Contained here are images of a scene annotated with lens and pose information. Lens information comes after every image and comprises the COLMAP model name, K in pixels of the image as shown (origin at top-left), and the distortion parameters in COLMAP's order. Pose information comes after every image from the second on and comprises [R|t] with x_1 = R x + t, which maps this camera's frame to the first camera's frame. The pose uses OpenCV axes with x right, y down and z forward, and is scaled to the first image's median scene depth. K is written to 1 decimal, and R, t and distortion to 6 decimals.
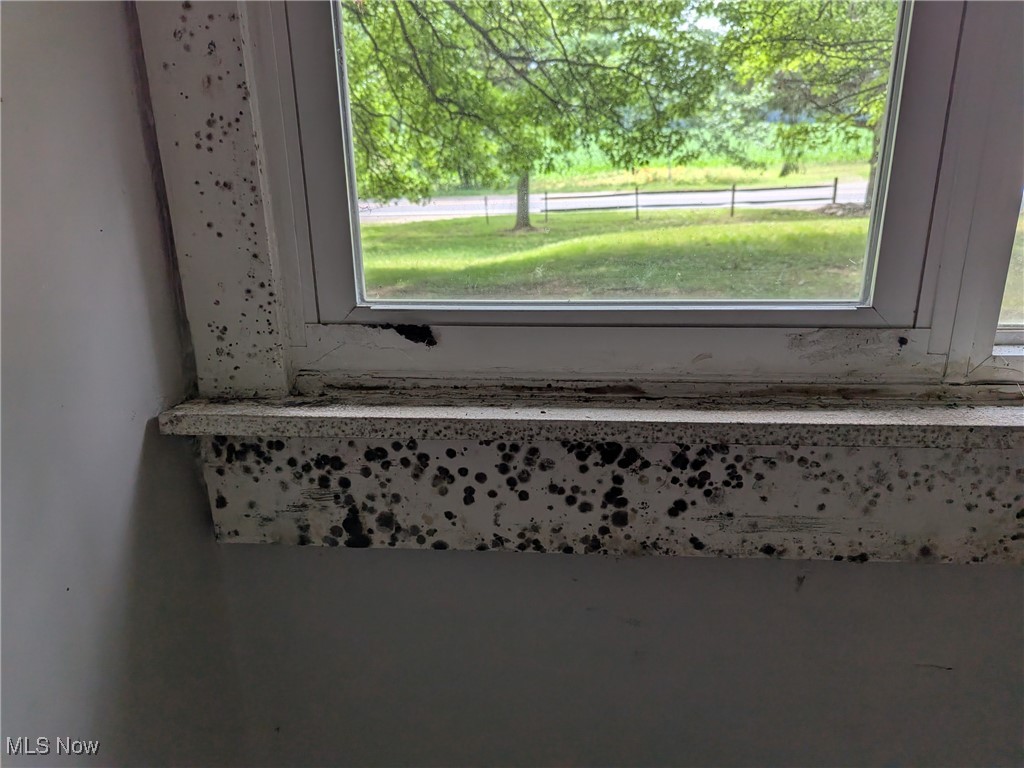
lens RADIAL K [[730.4, 0, 509.2], [0, 730.4, 372.0], [0, 0, 1]] dist [0.070209, -0.072349]
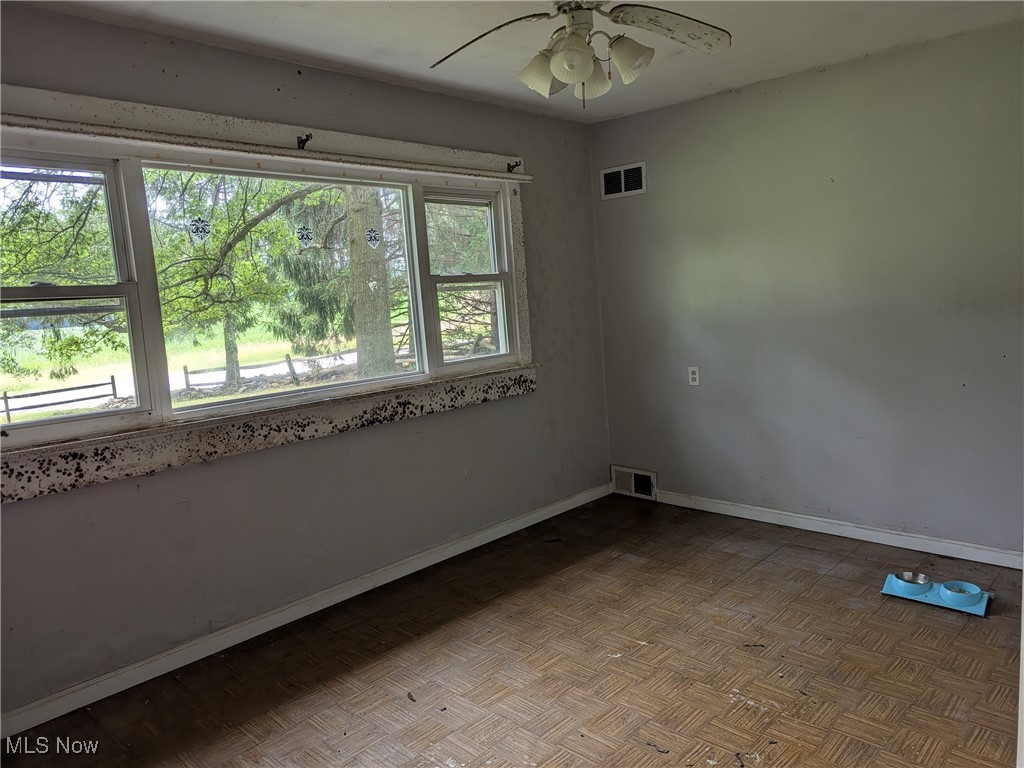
lens RADIAL K [[730.4, 0, 509.2], [0, 730.4, 372.0], [0, 0, 1]] dist [0.070209, -0.072349]
pose [[0.618130, -0.100025, 0.779686, -1.275230], [0.294505, 0.949097, -0.111723, 0.720110], [-0.728822, 0.298681, 0.616123, -2.761092]]
